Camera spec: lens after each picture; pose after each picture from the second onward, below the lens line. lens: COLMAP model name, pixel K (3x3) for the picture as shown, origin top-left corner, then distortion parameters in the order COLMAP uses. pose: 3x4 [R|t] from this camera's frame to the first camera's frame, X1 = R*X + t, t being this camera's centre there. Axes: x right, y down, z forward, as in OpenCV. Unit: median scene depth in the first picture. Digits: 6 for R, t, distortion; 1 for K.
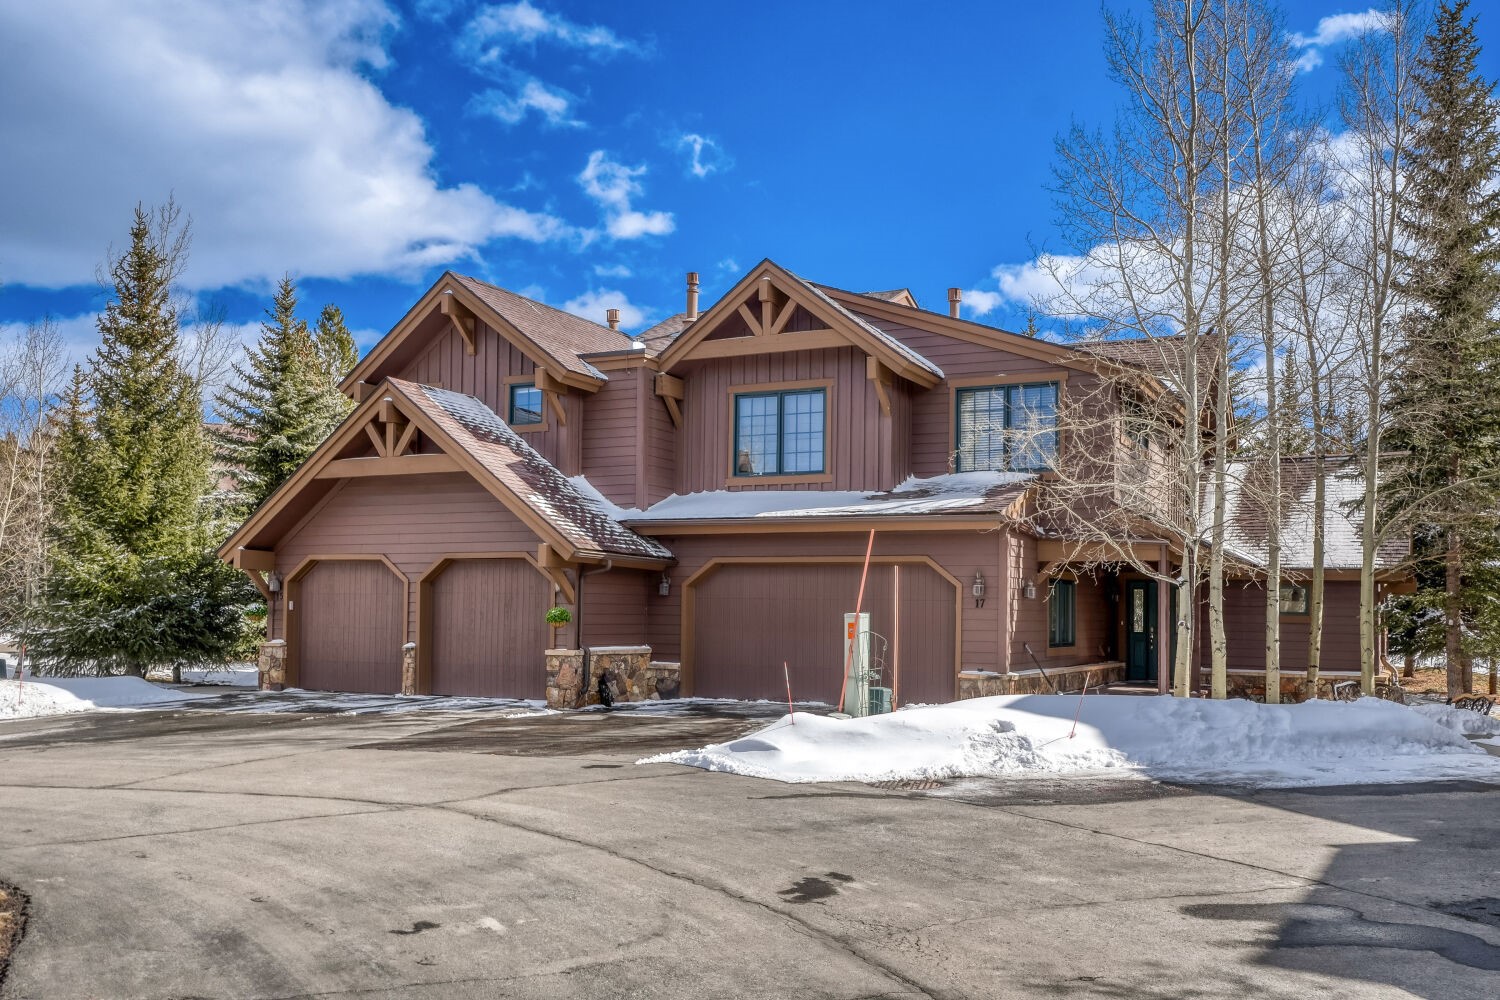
lens RADIAL K [[1342.7, 0, 810.0], [0, 1342.7, 502.5], [0, 0, 1]] dist [0.013482, 0.012466]
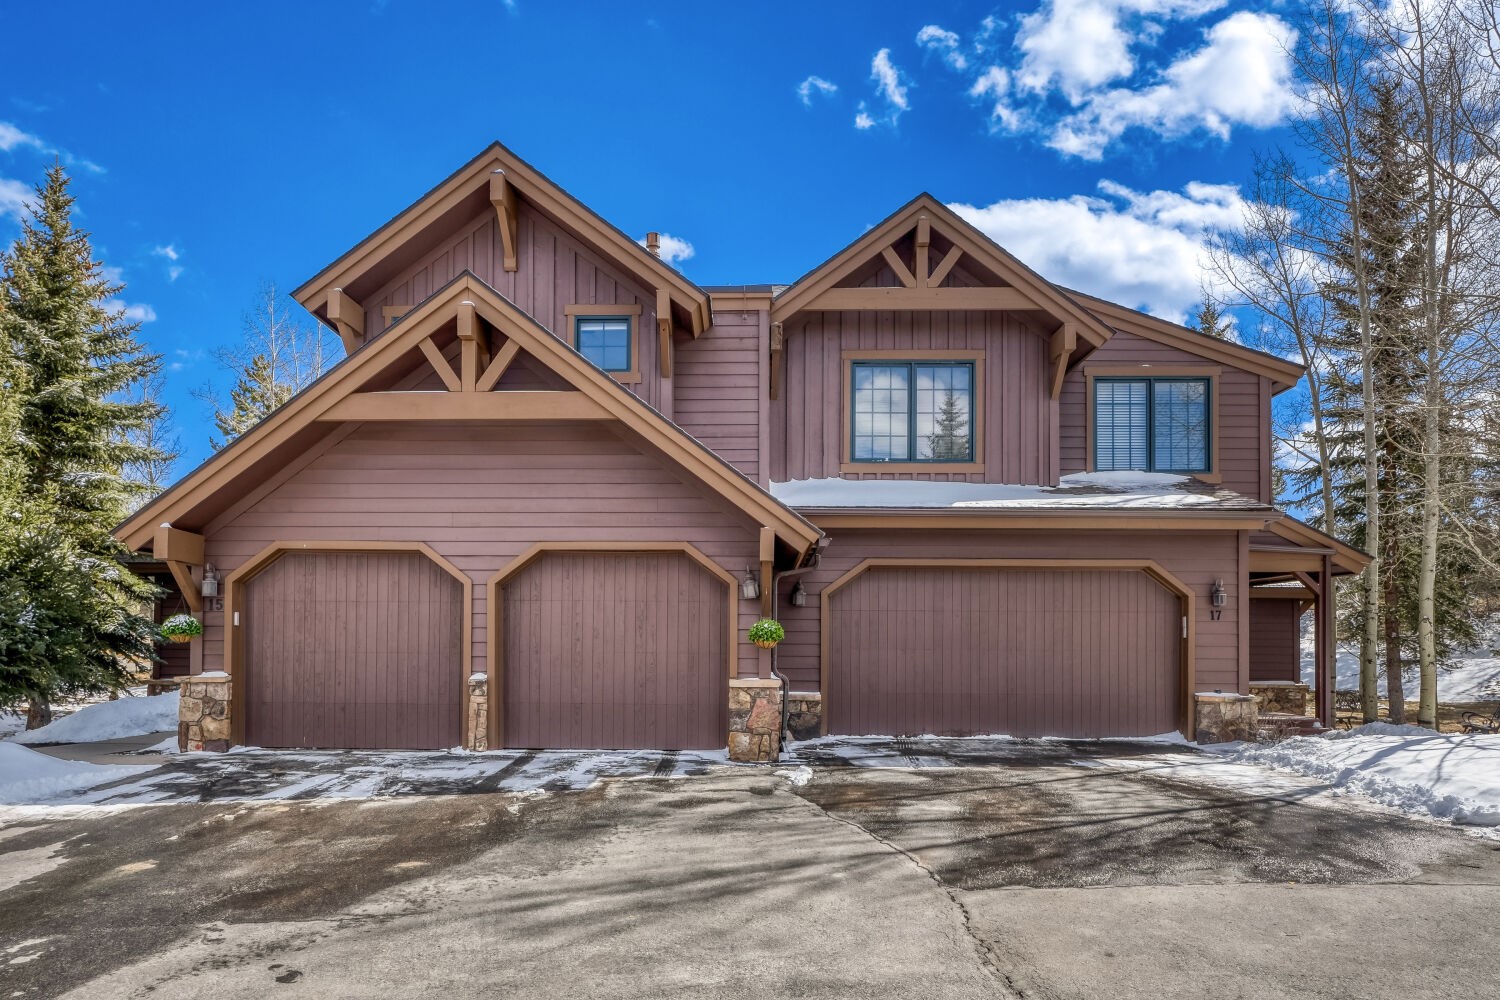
lens RADIAL K [[1056.4, 0, 757.9], [0, 1056.4, 572.7], [0, 0, 1]] dist [-0.005901, 0.000197]
pose [[0.908587, 0.019959, 0.417218, -0.386862], [-0.029099, 0.999455, 0.015556, 0.041157], [-0.416680, -0.026274, 0.908673, 0.456495]]
